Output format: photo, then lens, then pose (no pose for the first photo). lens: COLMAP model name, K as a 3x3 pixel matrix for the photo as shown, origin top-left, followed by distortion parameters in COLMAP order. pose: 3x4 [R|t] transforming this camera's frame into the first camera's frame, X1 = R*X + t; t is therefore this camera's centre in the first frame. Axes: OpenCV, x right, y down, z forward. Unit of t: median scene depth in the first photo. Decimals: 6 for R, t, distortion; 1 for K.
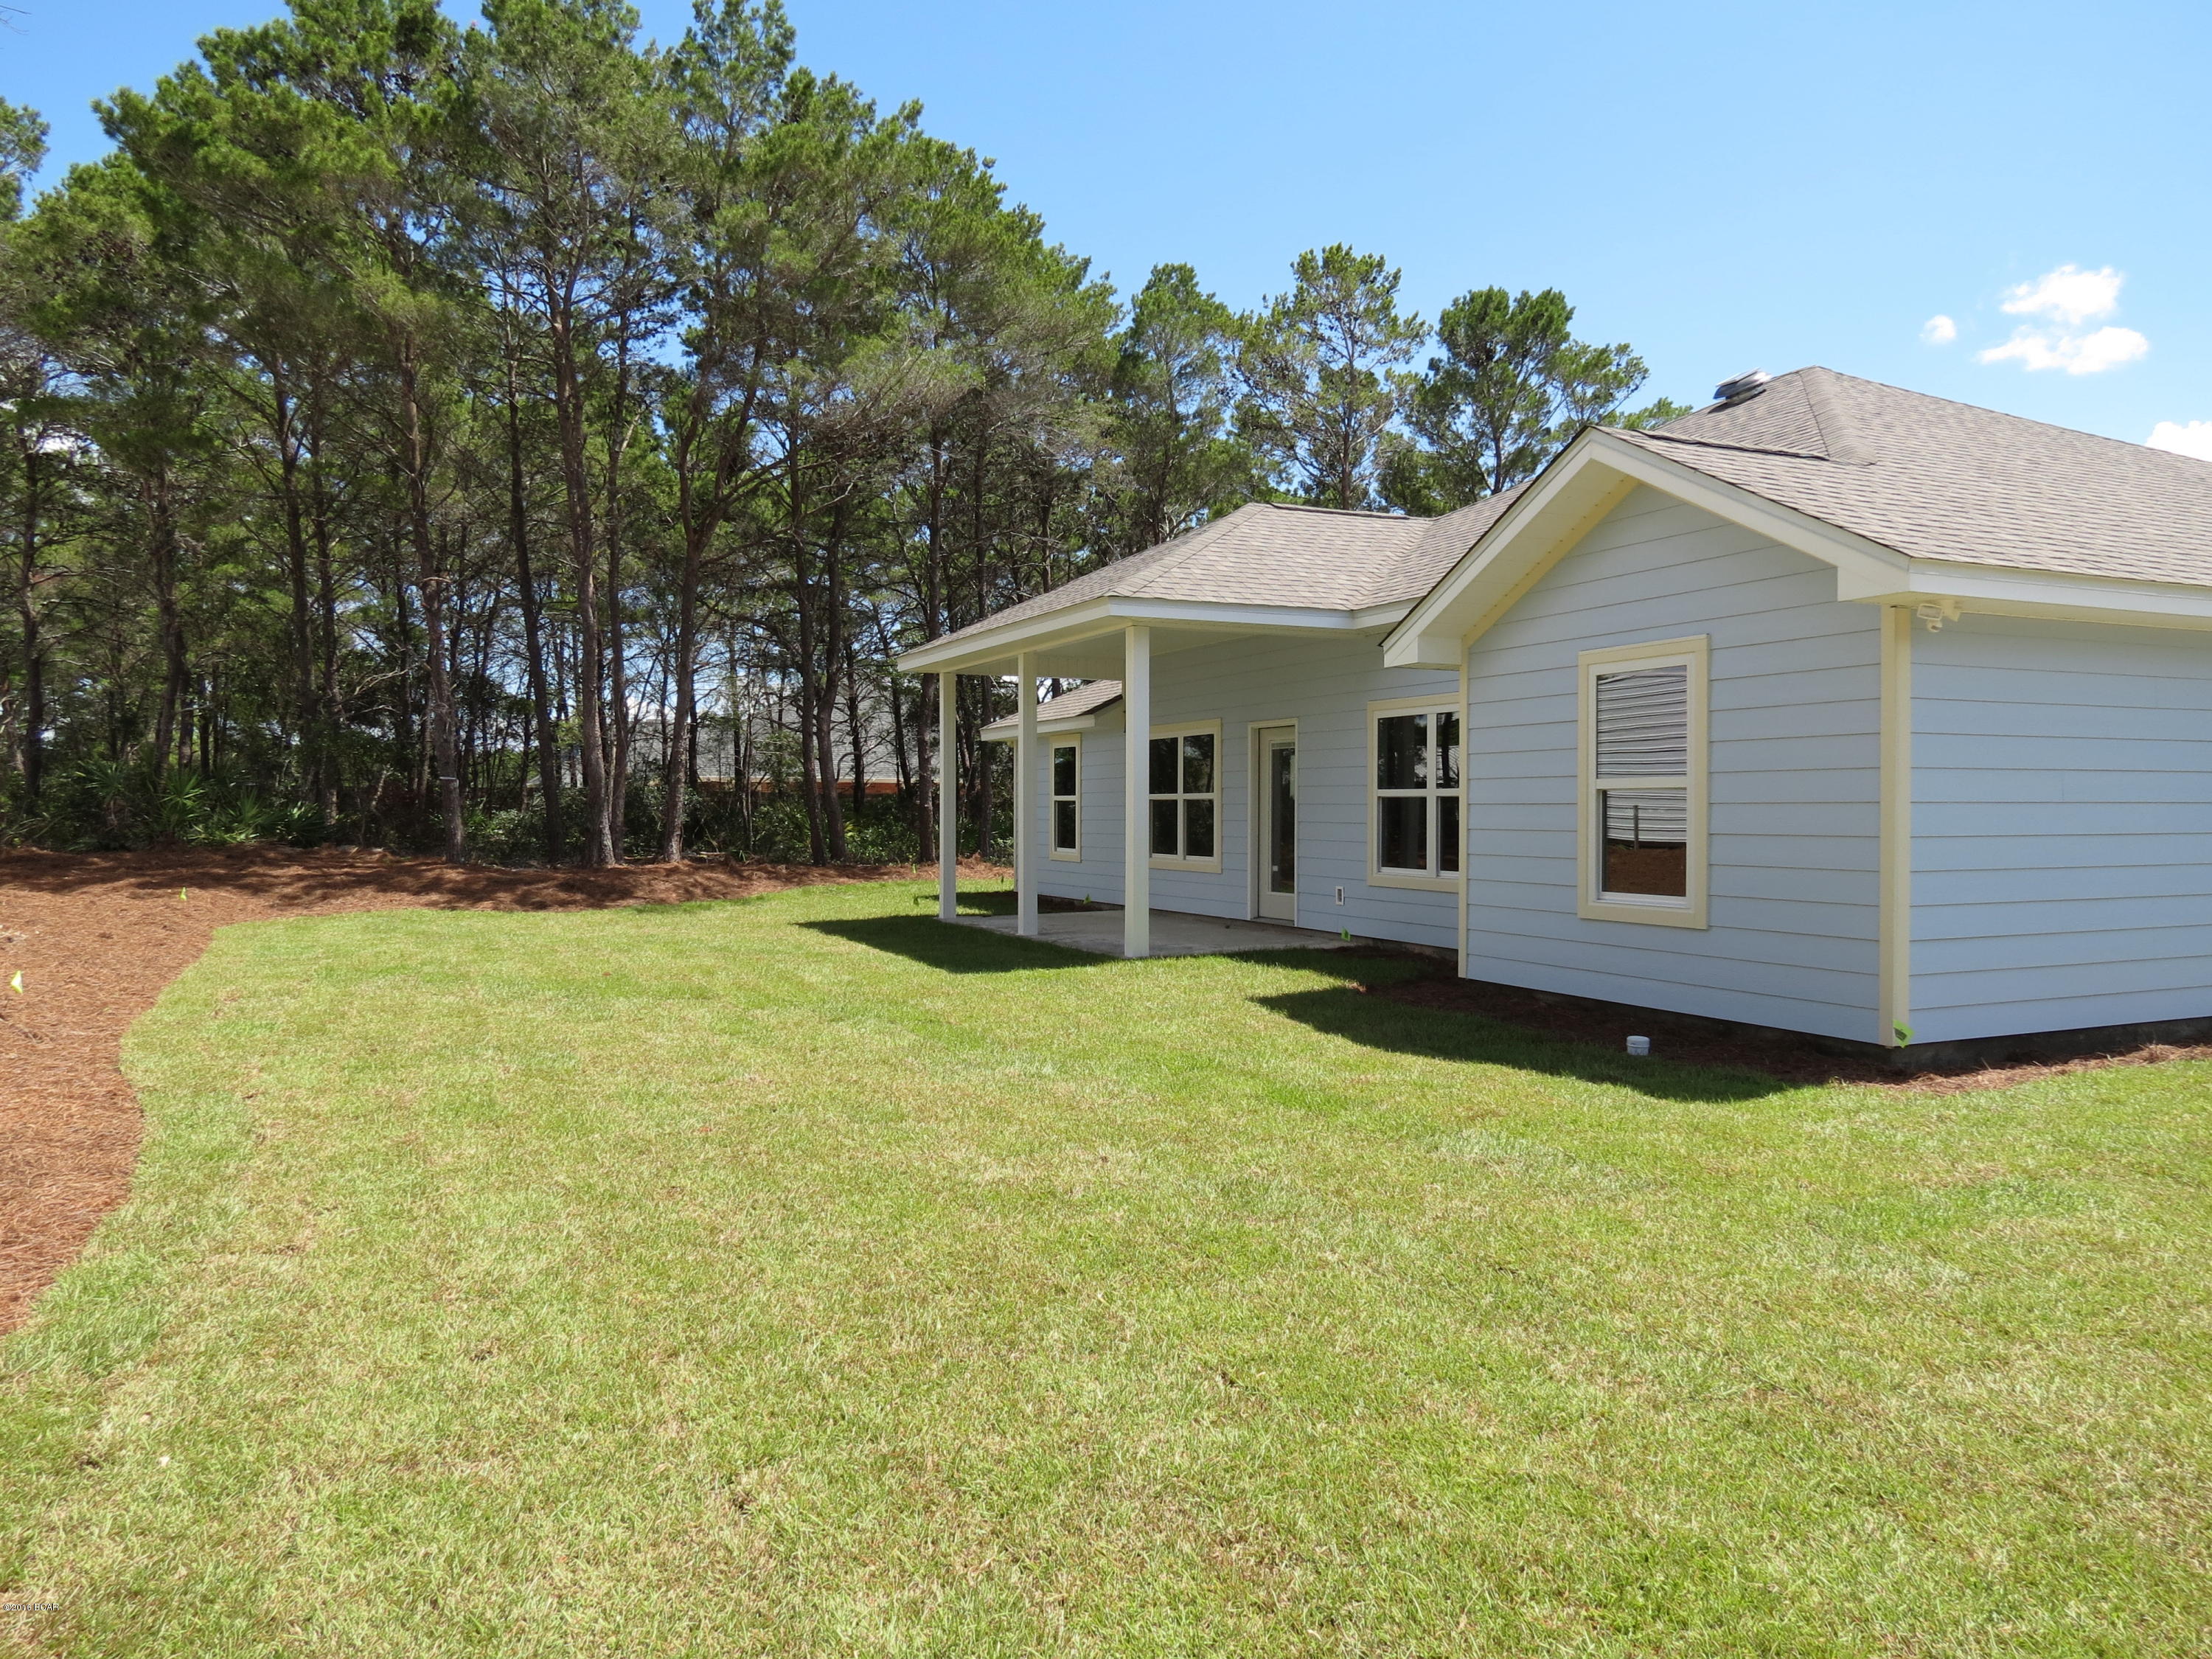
lens RADIAL K [[1580.7, 0, 1106.0], [0, 1580.7, 829.5], [0, 0, 1]] dist [-0.031889, -0.002839]
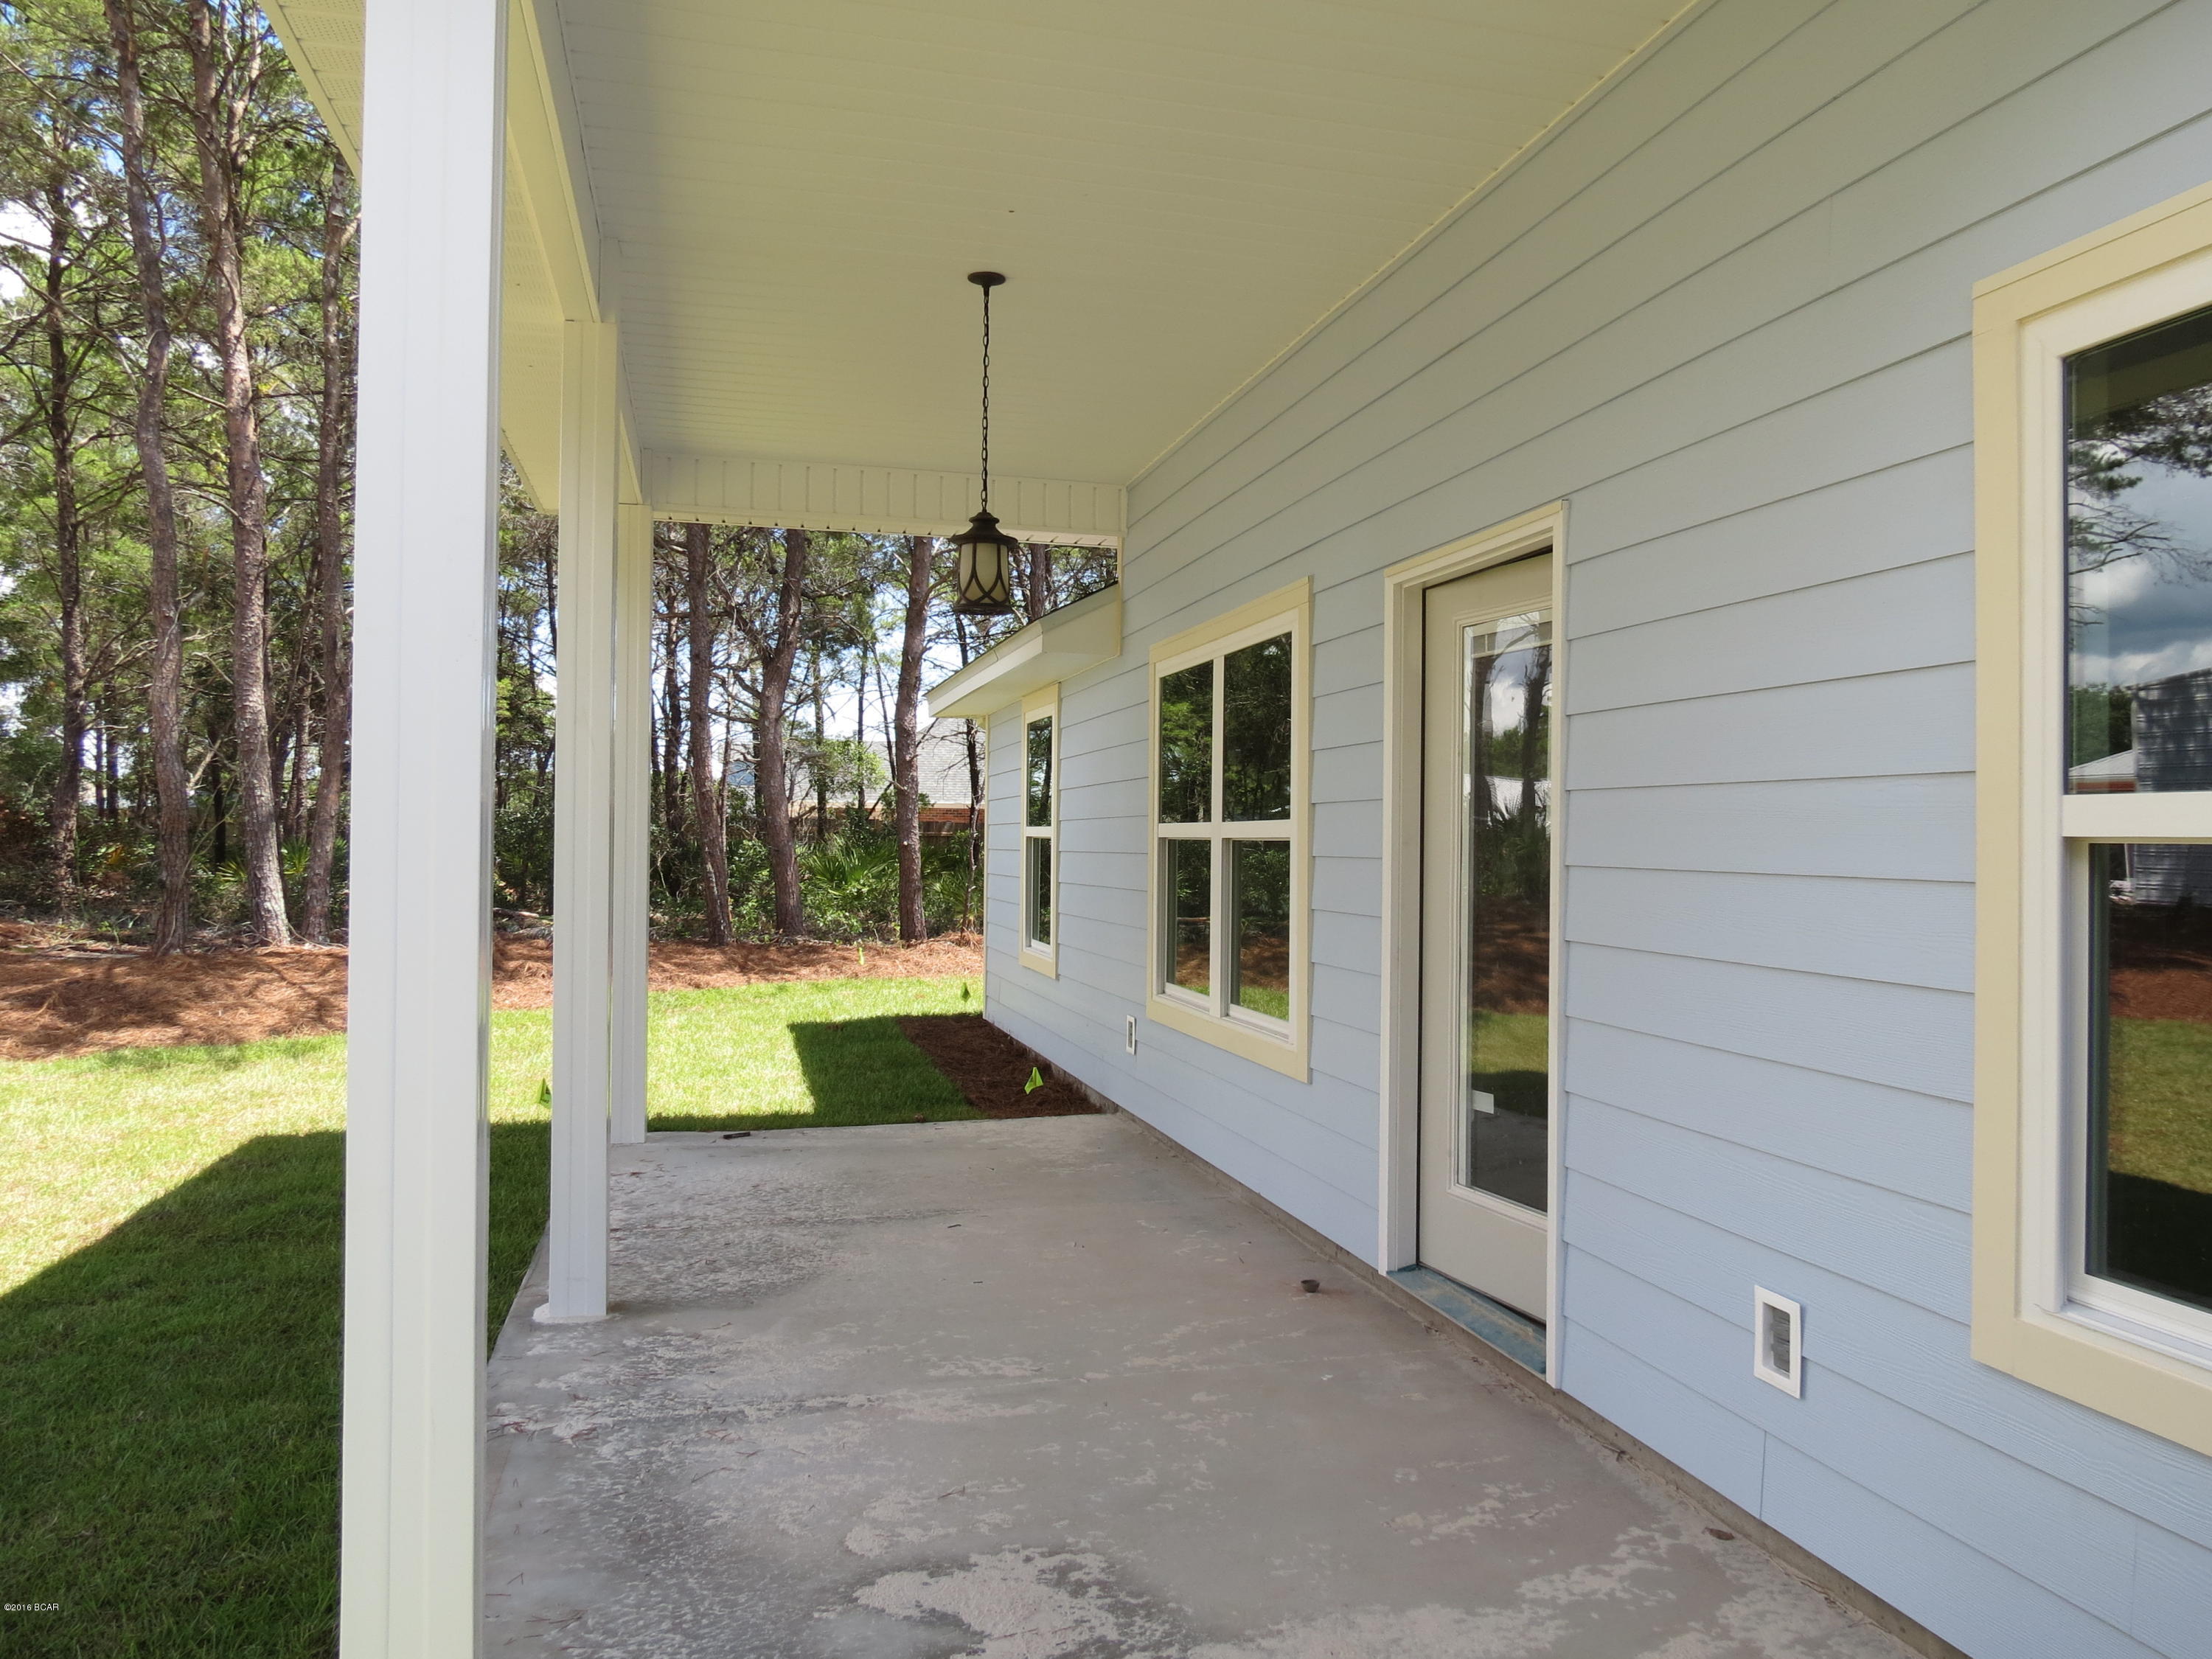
lens RADIAL K [[1580.7, 0, 1106.0], [0, 1580.7, 829.5], [0, 0, 1]] dist [-0.031889, -0.002839]
pose [[0.986016, 0.008056, -0.166455, 0.053548], [-0.011510, 0.999738, -0.019793, -0.009321], [0.166252, 0.021432, 0.985850, 0.435599]]
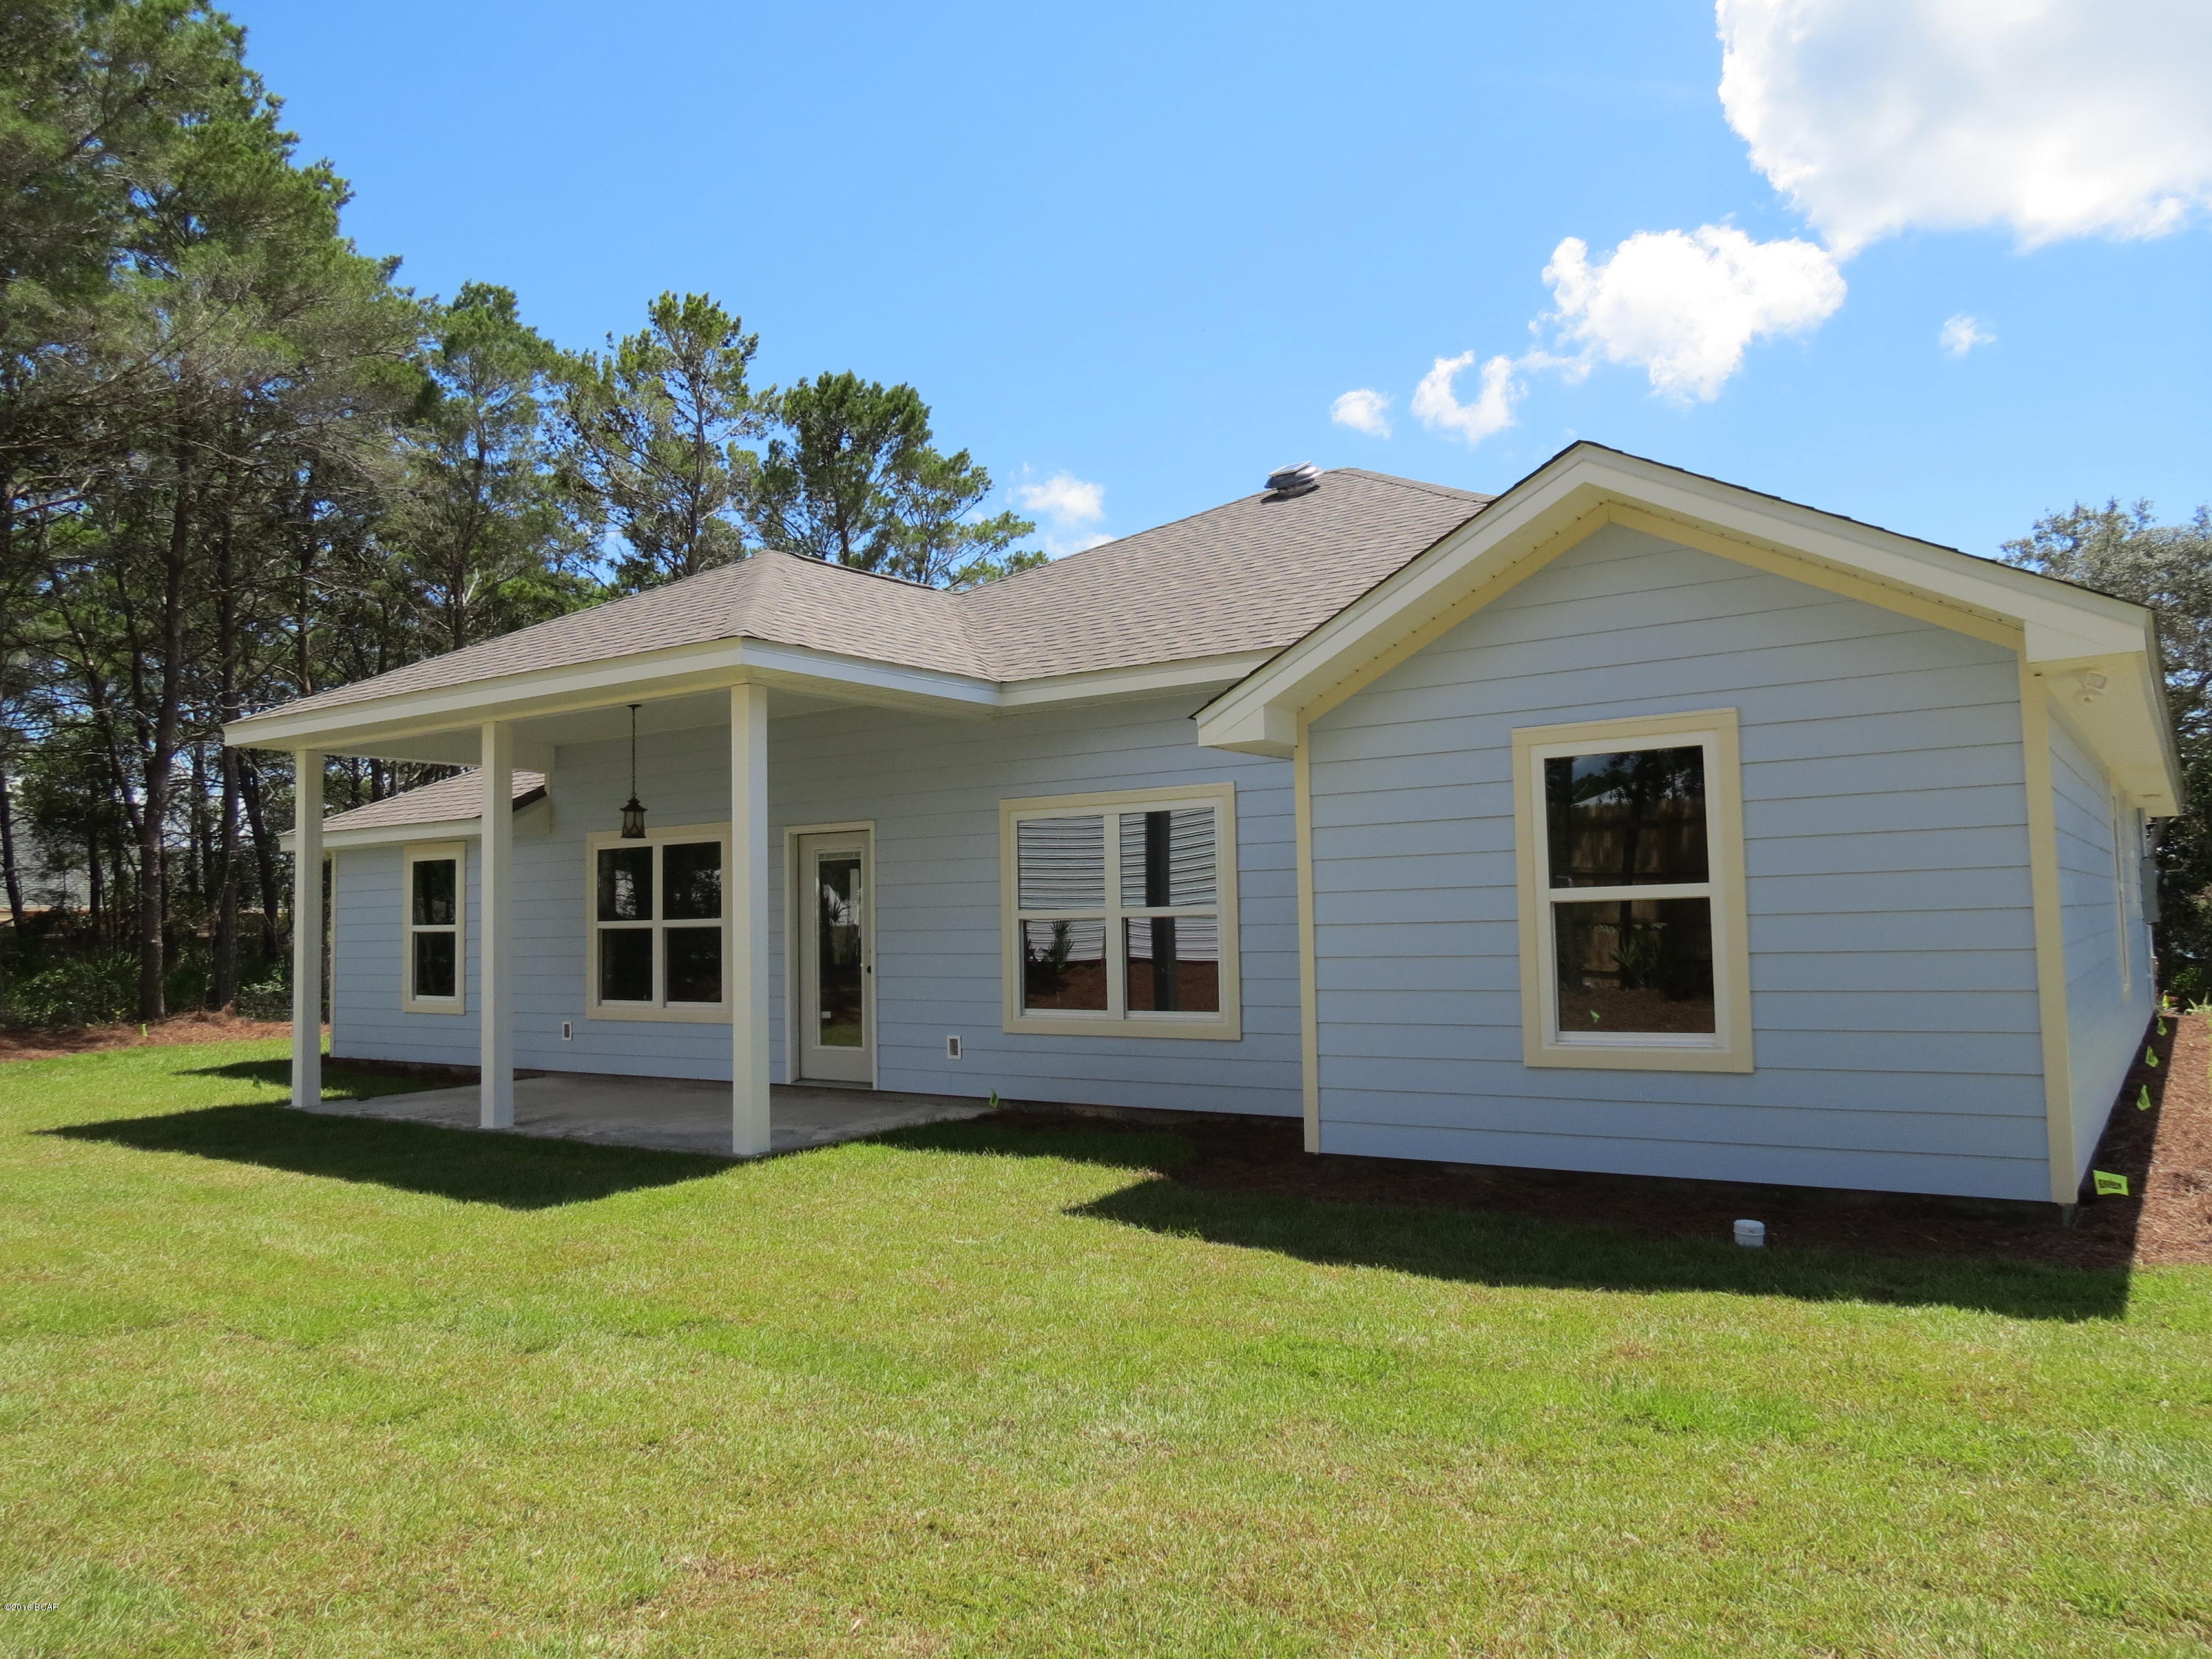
lens RADIAL K [[1580.7, 0, 1106.0], [0, 1580.7, 829.5], [0, 0, 1]] dist [-0.031889, -0.002839]
pose [[0.858137, 0.017344, 0.513127, -0.103654], [0.024485, 0.996910, -0.074645, -0.002962], [-0.512836, 0.076620, 0.855061, 0.158443]]
